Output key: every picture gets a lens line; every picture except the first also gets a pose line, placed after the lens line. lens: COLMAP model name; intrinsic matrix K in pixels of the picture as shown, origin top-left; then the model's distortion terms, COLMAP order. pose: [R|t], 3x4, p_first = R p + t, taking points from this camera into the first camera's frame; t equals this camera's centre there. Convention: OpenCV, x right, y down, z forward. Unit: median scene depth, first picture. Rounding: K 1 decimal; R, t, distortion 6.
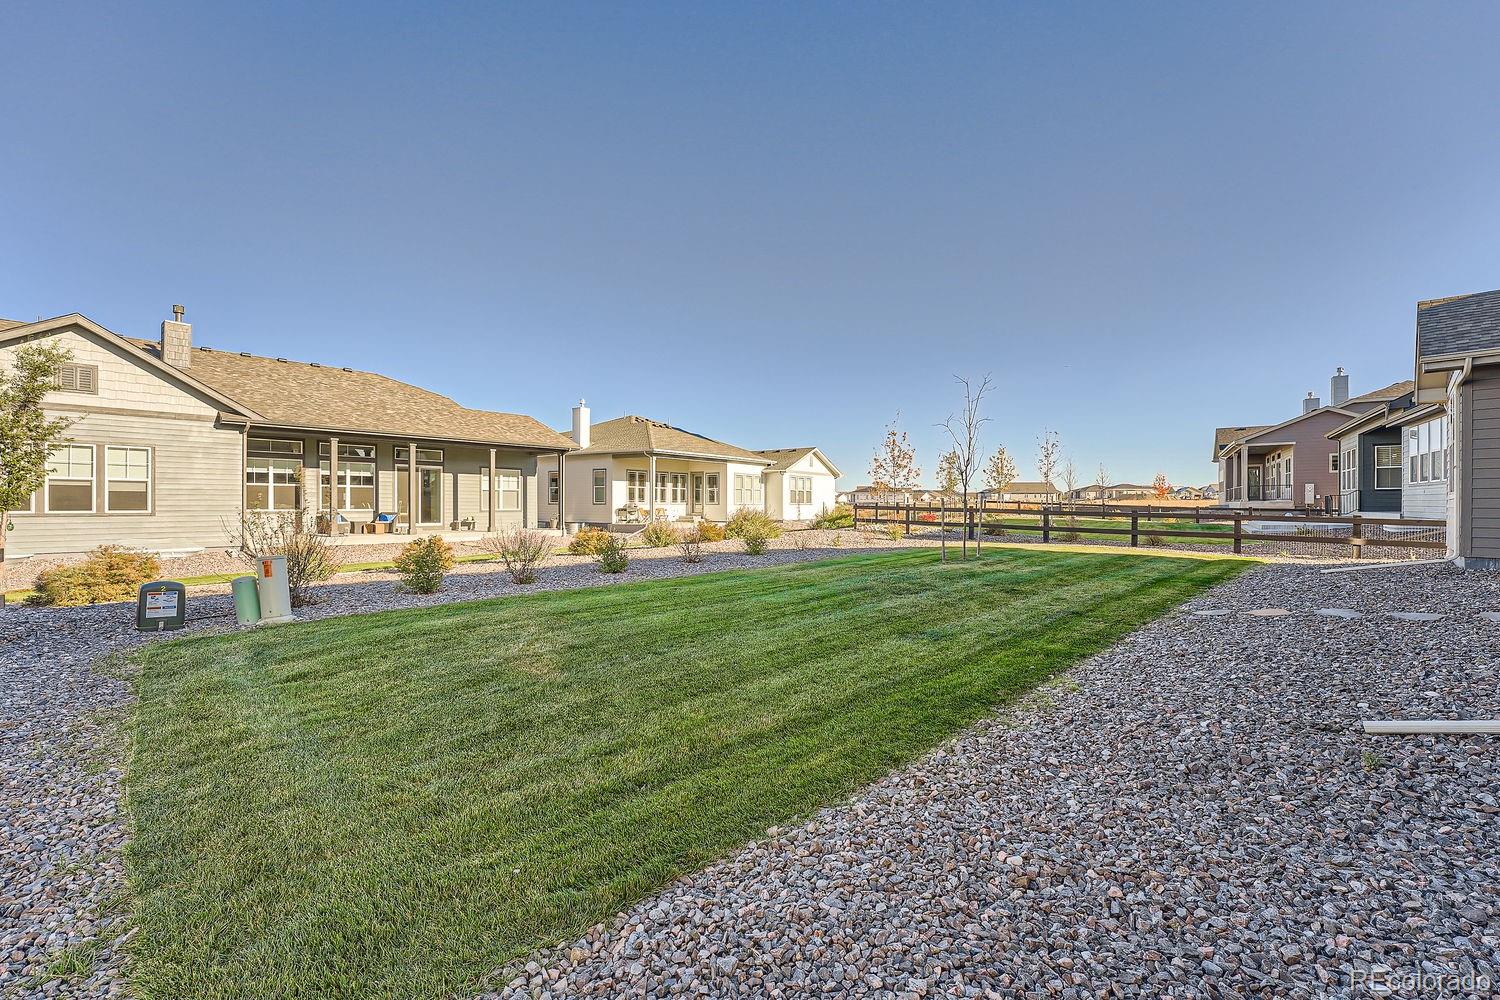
lens RADIAL K [[602.7, 0, 752.4], [0, 602.7, 500.4], [0, 0, 1]] dist [-0.013938, 0.000088]
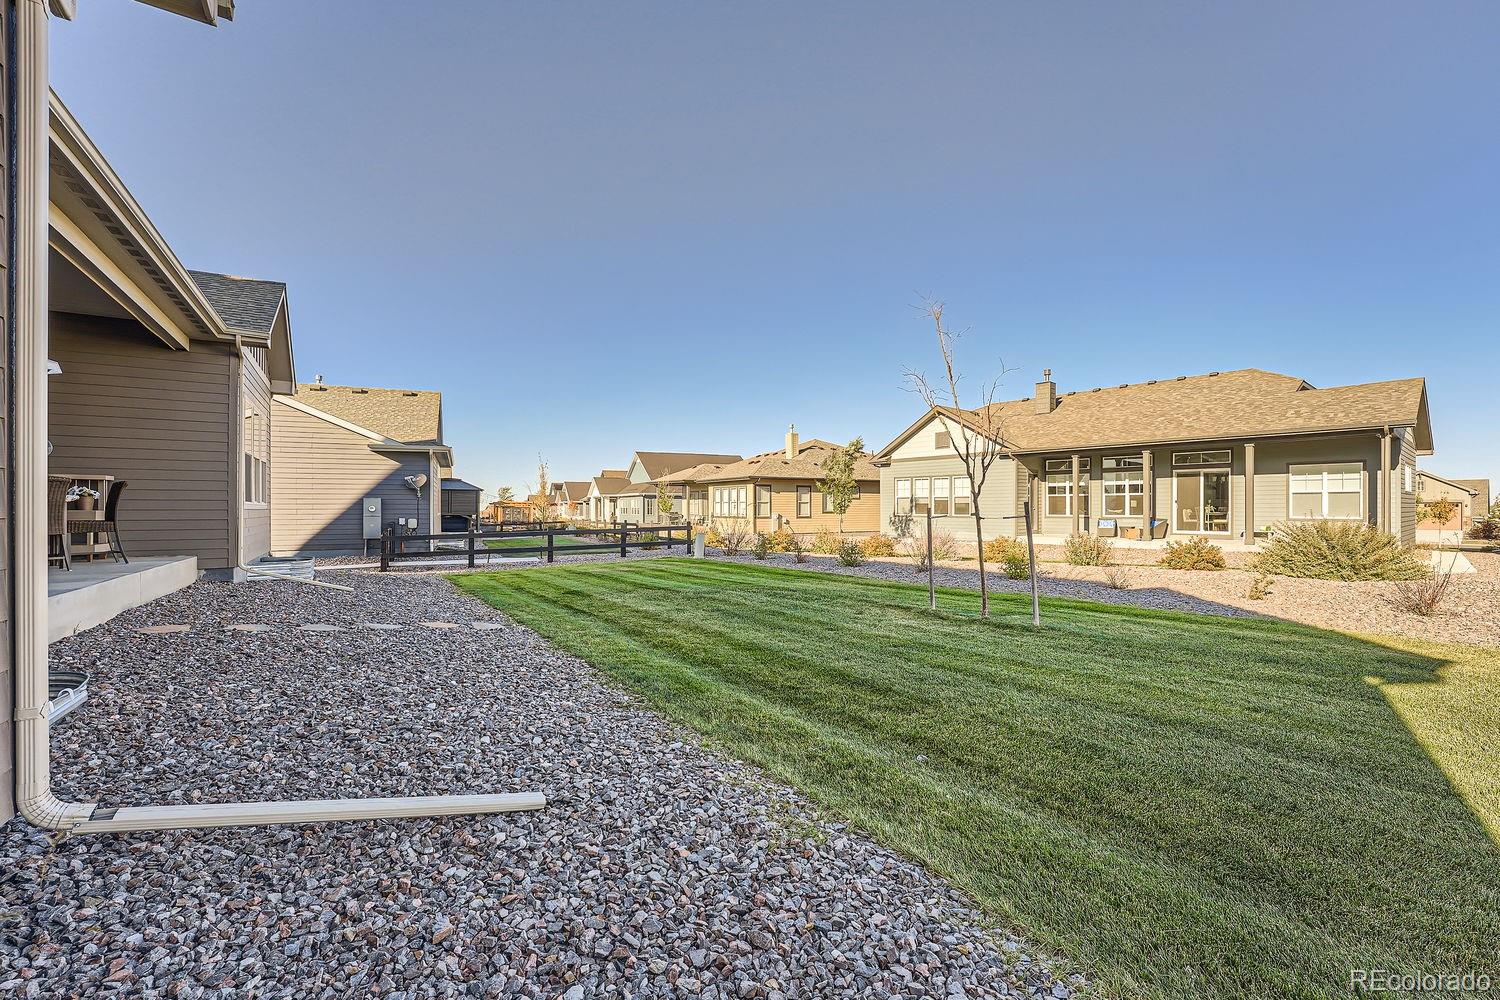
lens RADIAL K [[602.7, 0, 748.3], [0, 602.7, 507.0], [0, 0, 1]] dist [-0.013938, 0.000088]
pose [[-0.191825, 0.000415, -0.981429, 0.591674], [0.007530, 0.999971, -0.001049, -0.004957], [0.981400, -0.007591, -0.191822, 0.587786]]
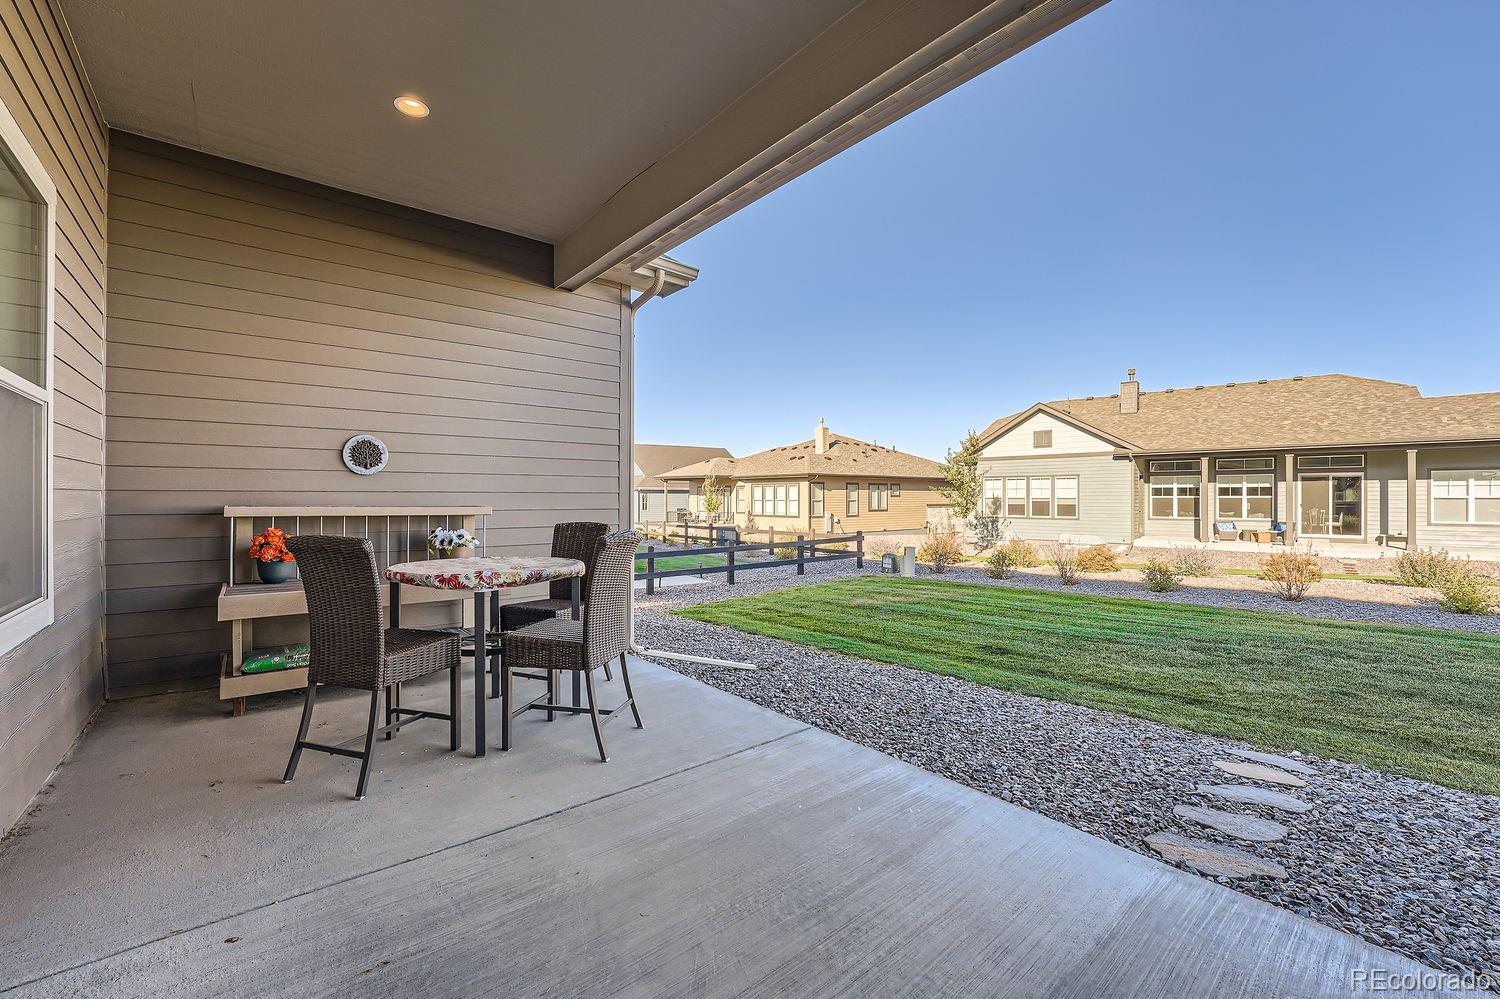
lens RADIAL K [[602.7, 0, 741.2], [0, 602.7, 492.5], [0, 0, 1]] dist [-0.013938, 0.000088]
pose [[-0.059869, -0.005217, -0.998193, 0.511761], [0.008033, 0.999951, -0.005709, -0.036546], [0.998174, -0.008361, -0.059825, 0.169050]]
